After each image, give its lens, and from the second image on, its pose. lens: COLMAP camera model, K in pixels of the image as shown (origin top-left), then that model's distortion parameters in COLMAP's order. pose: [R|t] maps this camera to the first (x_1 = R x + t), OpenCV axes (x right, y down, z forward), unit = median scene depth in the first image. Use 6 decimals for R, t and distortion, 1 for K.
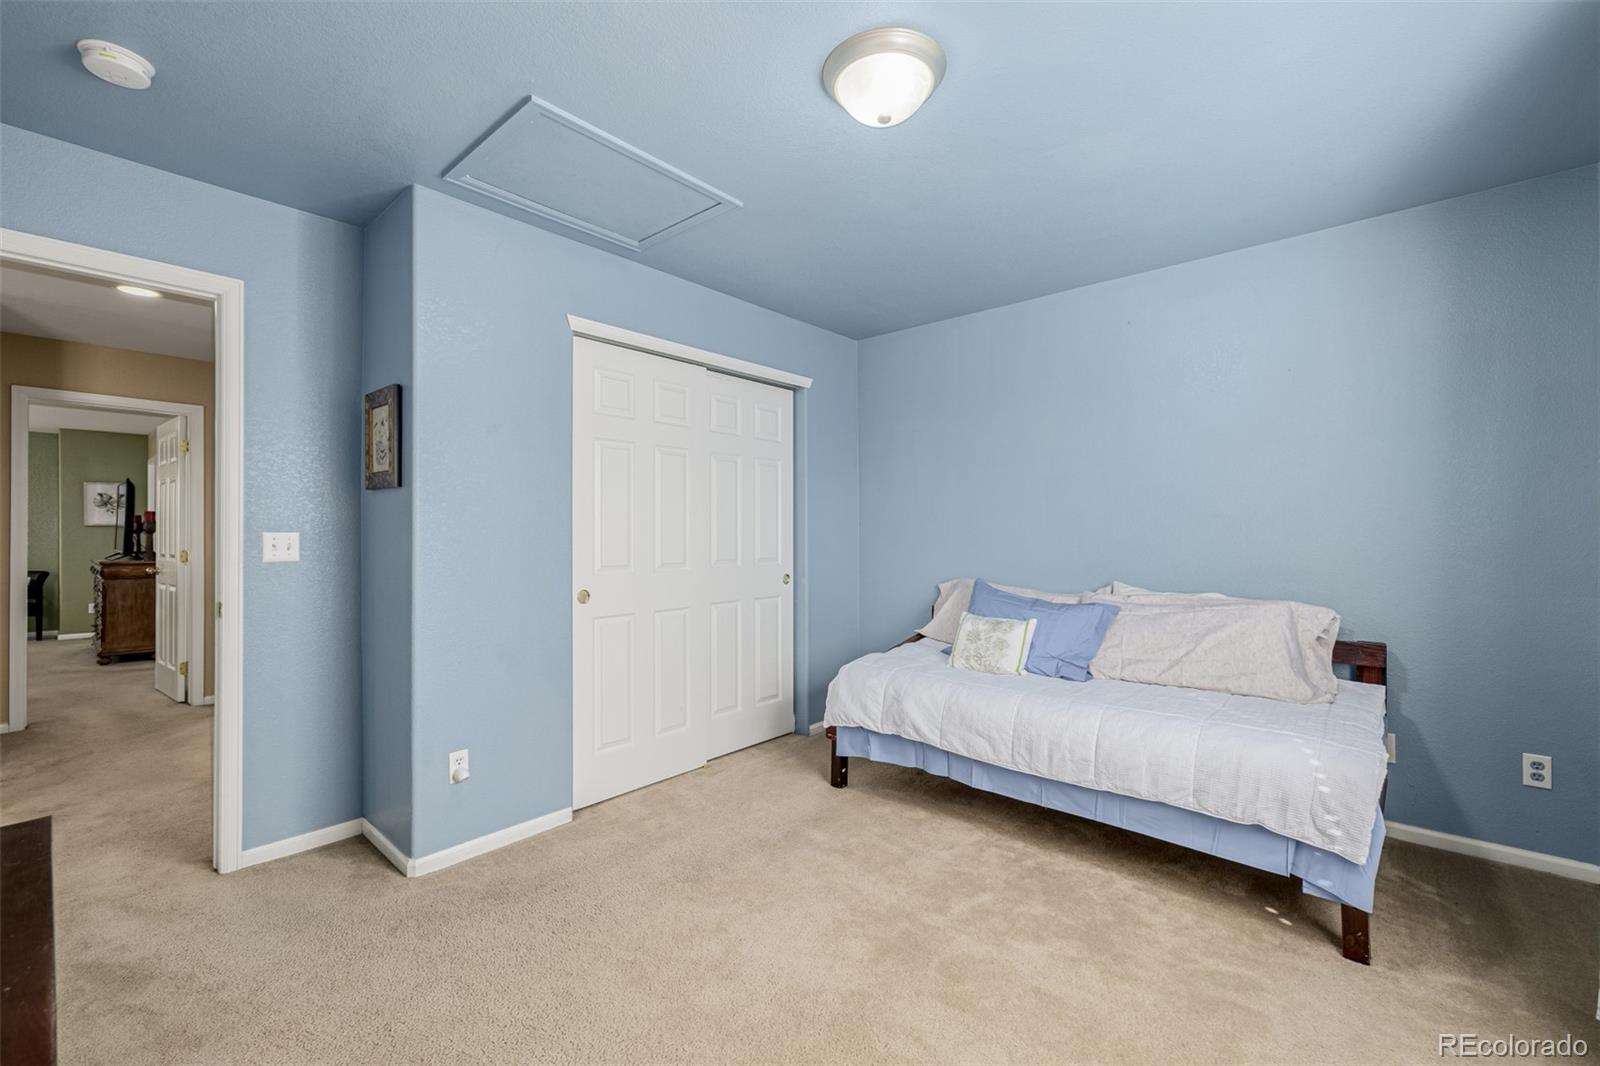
lens RADIAL K [[670.3, 0, 798.7], [0, 670.3, 524.5], [0, 0, 1]] dist [-0.001948, -0.000588]
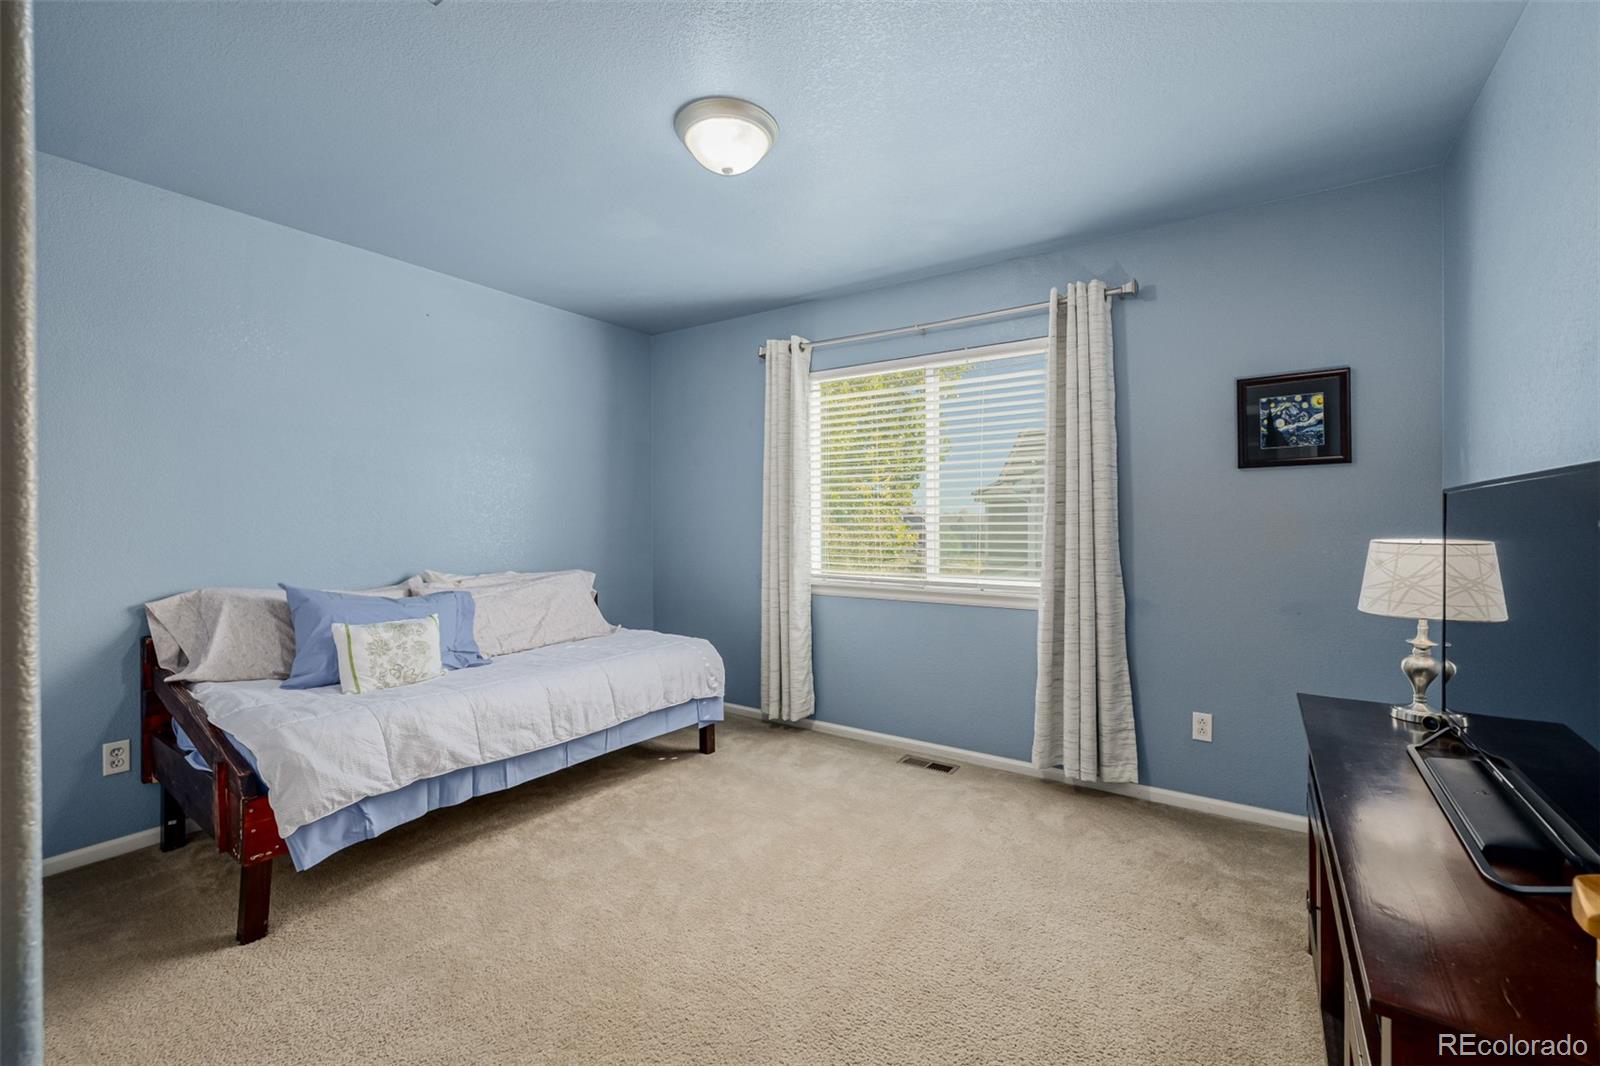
lens RADIAL K [[670.3, 0, 796.6], [0, 670.3, 529.4], [0, 0, 1]] dist [-0.001948, -0.000588]
pose [[-0.133027, -0.002835, 0.991108, -0.743247], [-0.005254, 0.999984, 0.002155, 0.023081], [-0.991098, -0.004920, -0.133040, 0.738036]]
